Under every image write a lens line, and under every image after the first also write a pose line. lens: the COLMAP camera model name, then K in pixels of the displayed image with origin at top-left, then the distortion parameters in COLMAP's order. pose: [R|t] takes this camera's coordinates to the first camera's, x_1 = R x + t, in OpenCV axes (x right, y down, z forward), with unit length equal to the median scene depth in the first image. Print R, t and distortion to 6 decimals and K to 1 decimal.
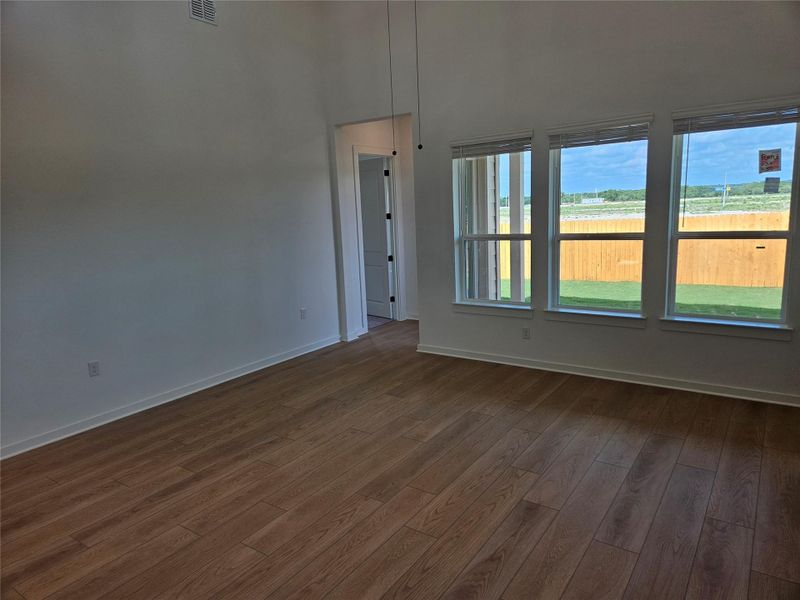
lens RADIAL K [[532.4, 0, 400.0], [0, 532.4, 300.0], [0, 0, 1]] dist [0.003785, 0.001432]
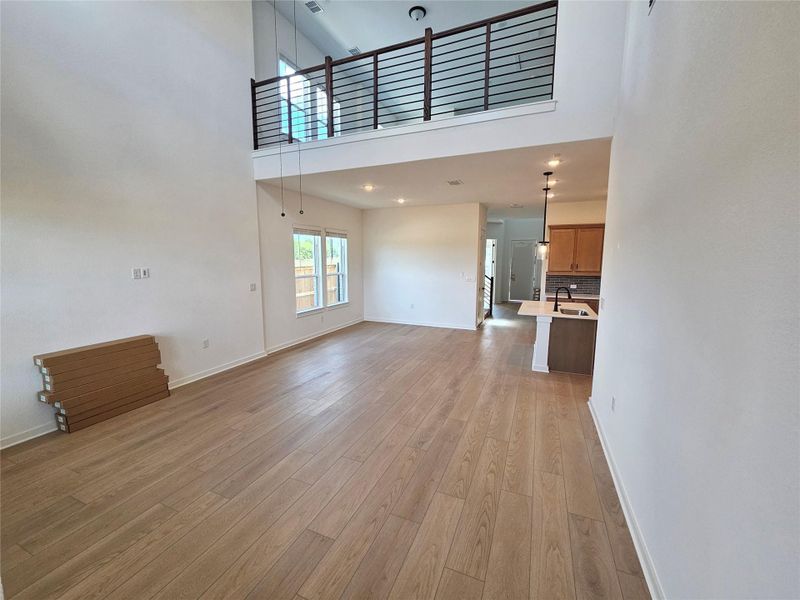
lens RADIAL K [[325.1, 0, 400.0], [0, 325.1, 300.0], [0, 0, 1]] dist [0.000036, -0.000005]
pose [[-0.976919, 0.064299, -0.203703, -0.060139], [-0.000633, 0.952744, 0.303774, -0.309454], [0.213609, 0.296892, -0.930713, 1.732202]]
